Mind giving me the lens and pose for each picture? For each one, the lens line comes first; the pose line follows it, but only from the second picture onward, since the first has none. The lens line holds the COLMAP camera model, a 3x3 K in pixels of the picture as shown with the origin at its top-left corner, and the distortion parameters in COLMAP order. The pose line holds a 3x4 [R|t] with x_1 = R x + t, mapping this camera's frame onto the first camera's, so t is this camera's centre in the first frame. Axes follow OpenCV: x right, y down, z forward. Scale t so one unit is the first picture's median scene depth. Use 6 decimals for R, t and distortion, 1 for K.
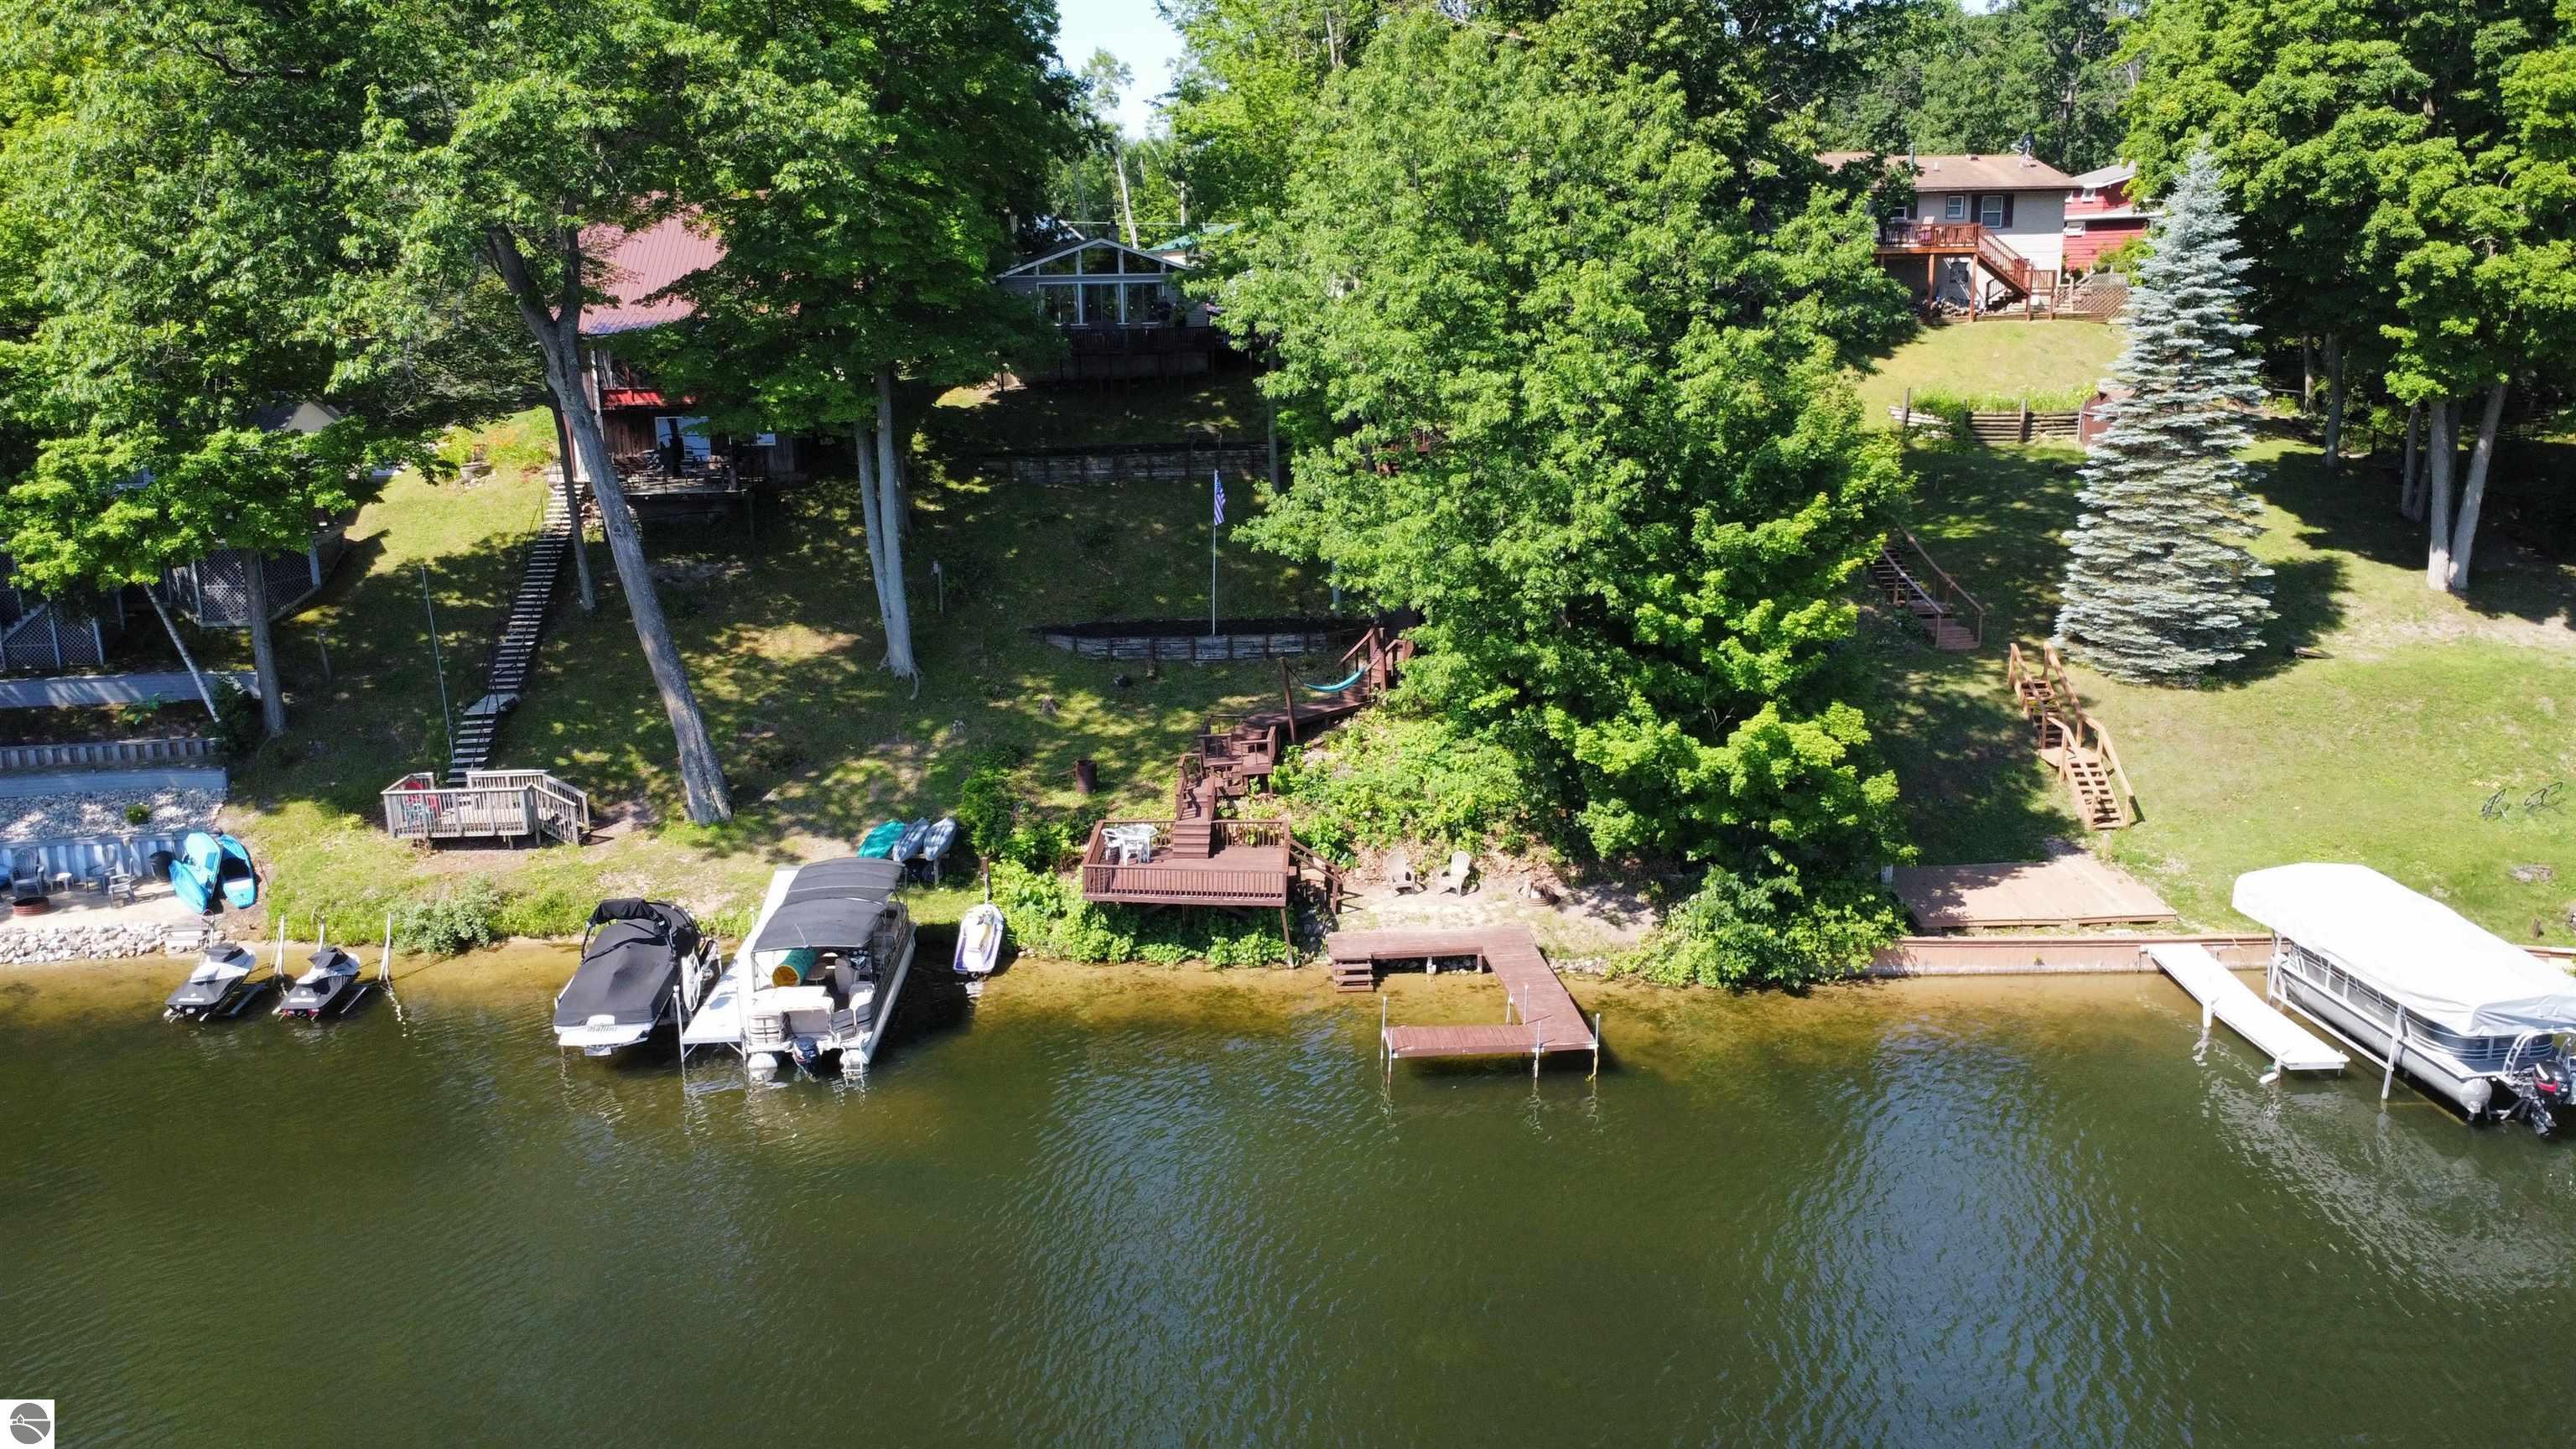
lens RADIAL K [[1925.8, 0, 1289.3], [0, 1925.8, 718.8], [0, 0, 1]] dist [0.012112, -0.013215]
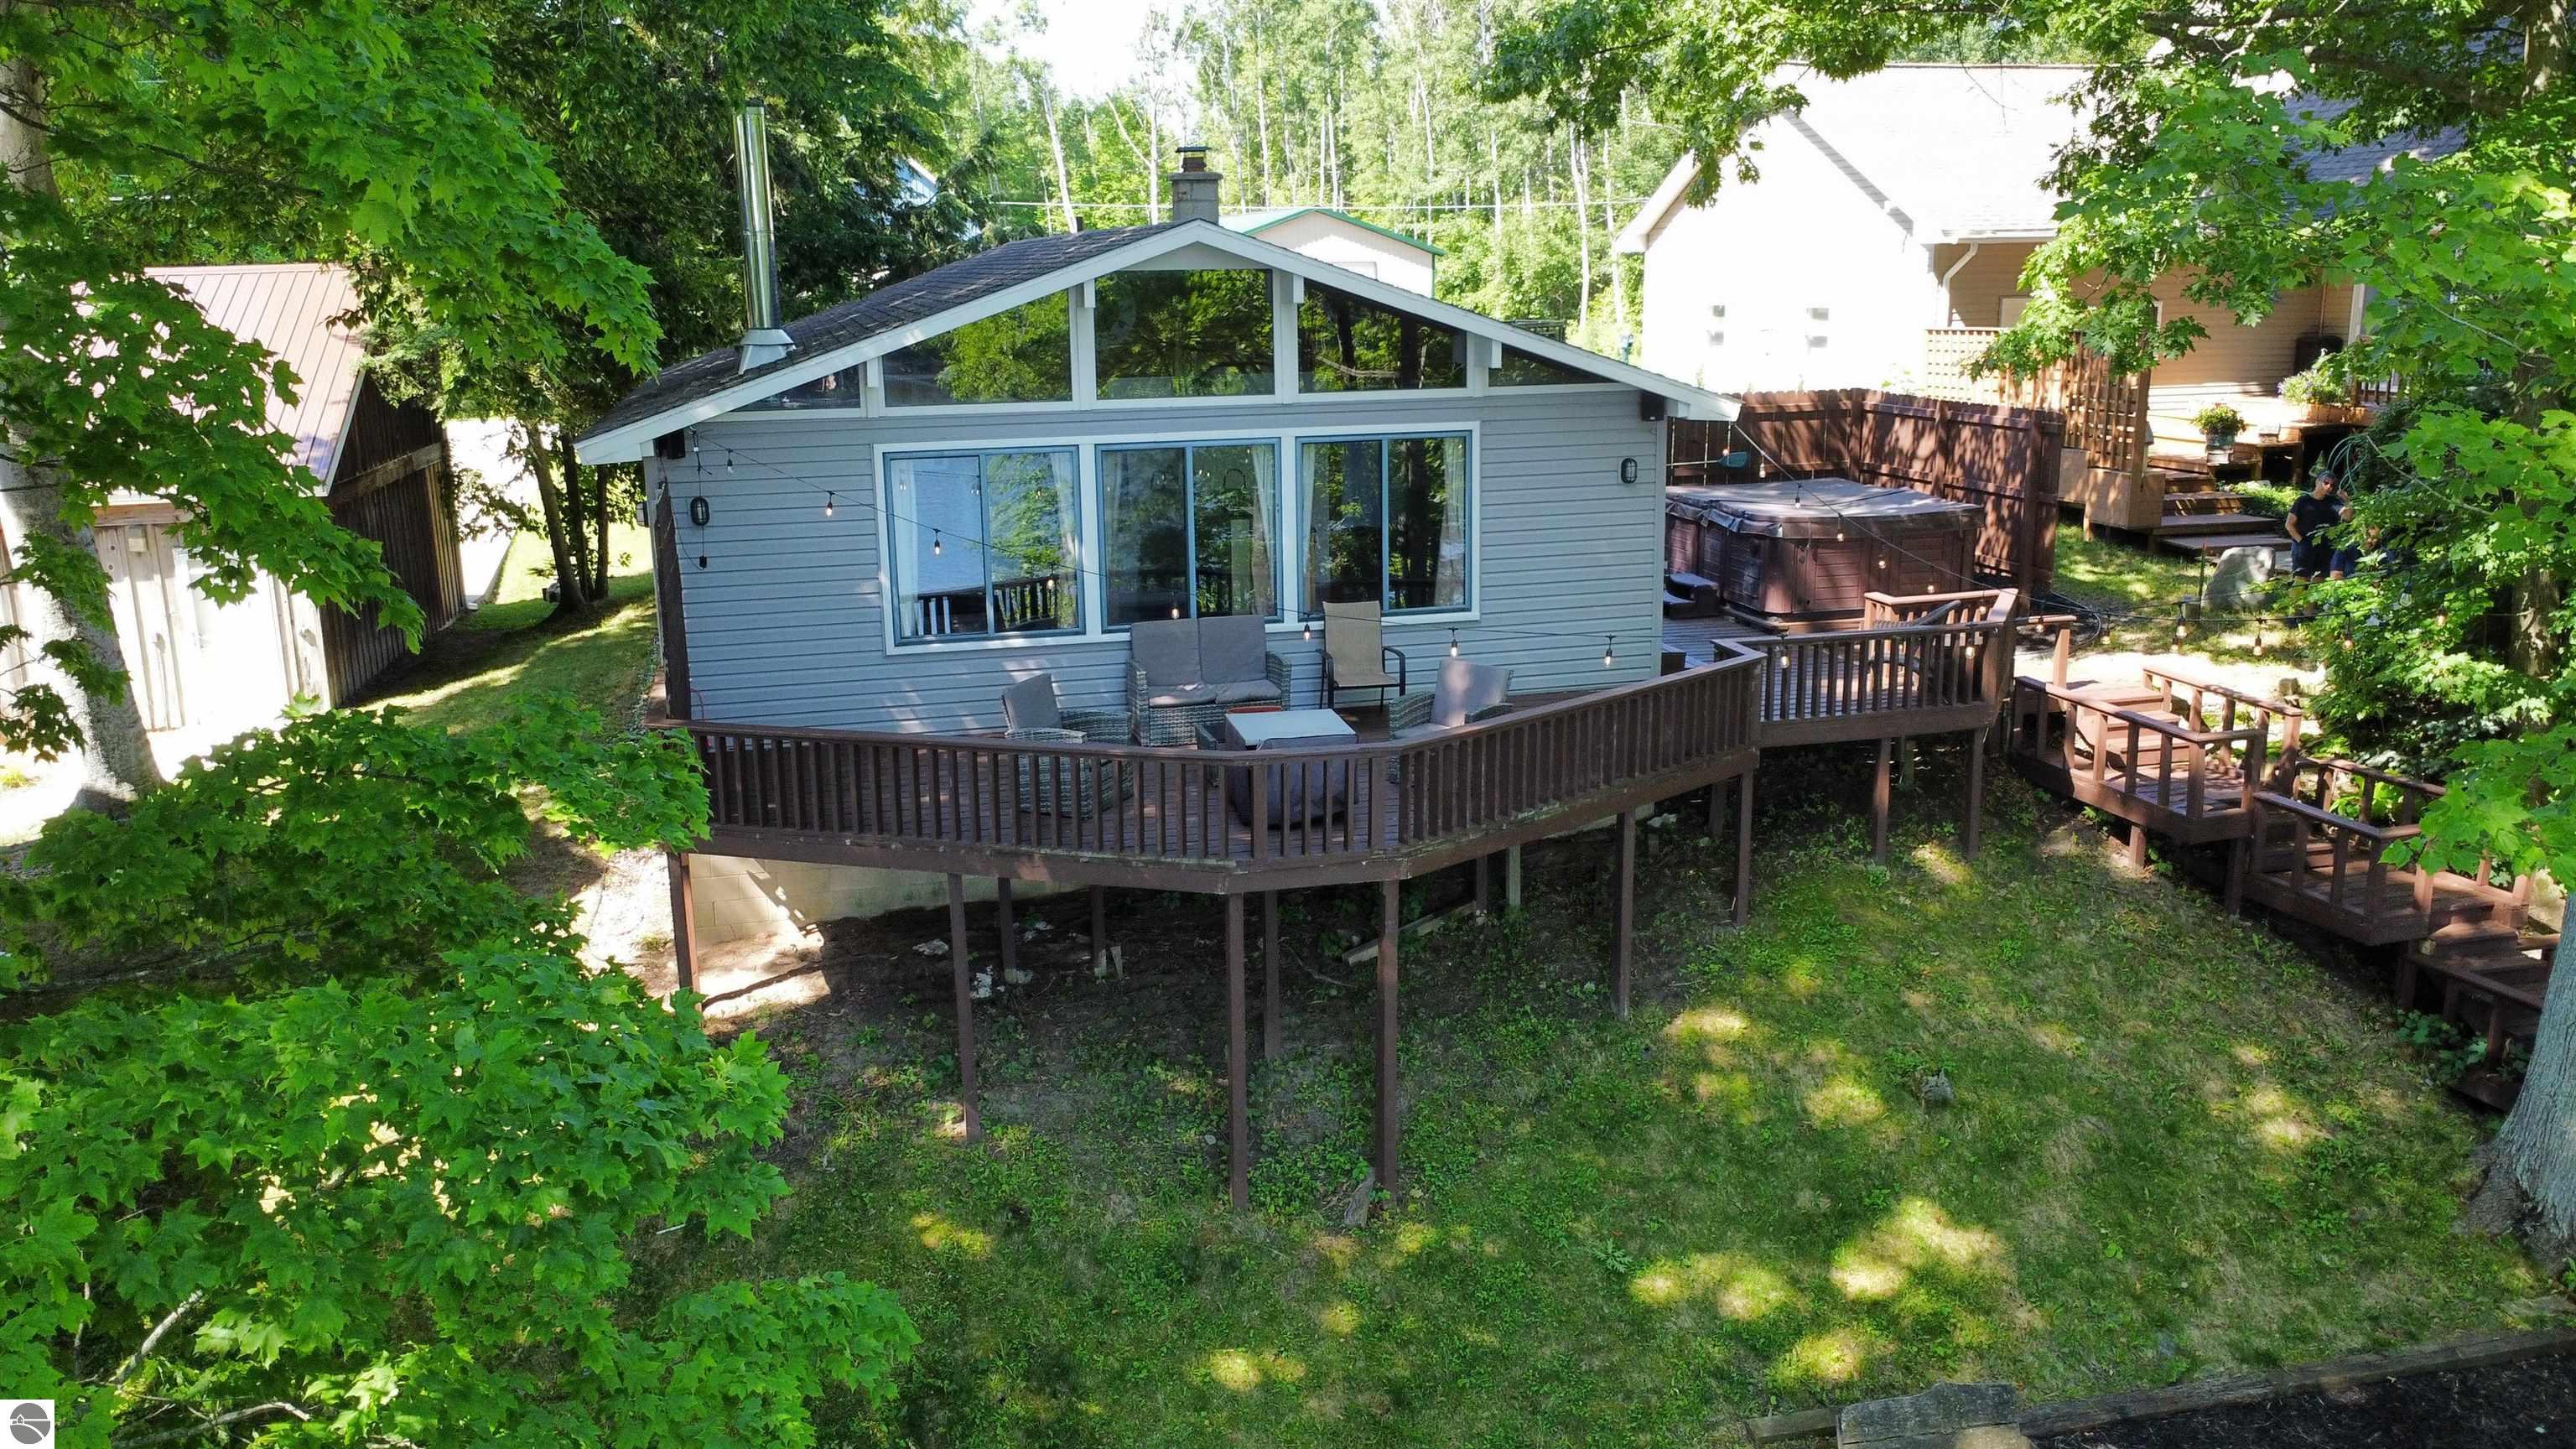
lens RADIAL K [[1925.8, 0, 1279.2], [0, 1925.8, 726.0], [0, 0, 1]] dist [0.012112, -0.013215]
pose [[0.998911, -0.013330, 0.044701, -0.150191], [0.013241, 0.999910, 0.002295, -0.300830], [-0.044727, -0.001700, 0.998998, 1.221014]]
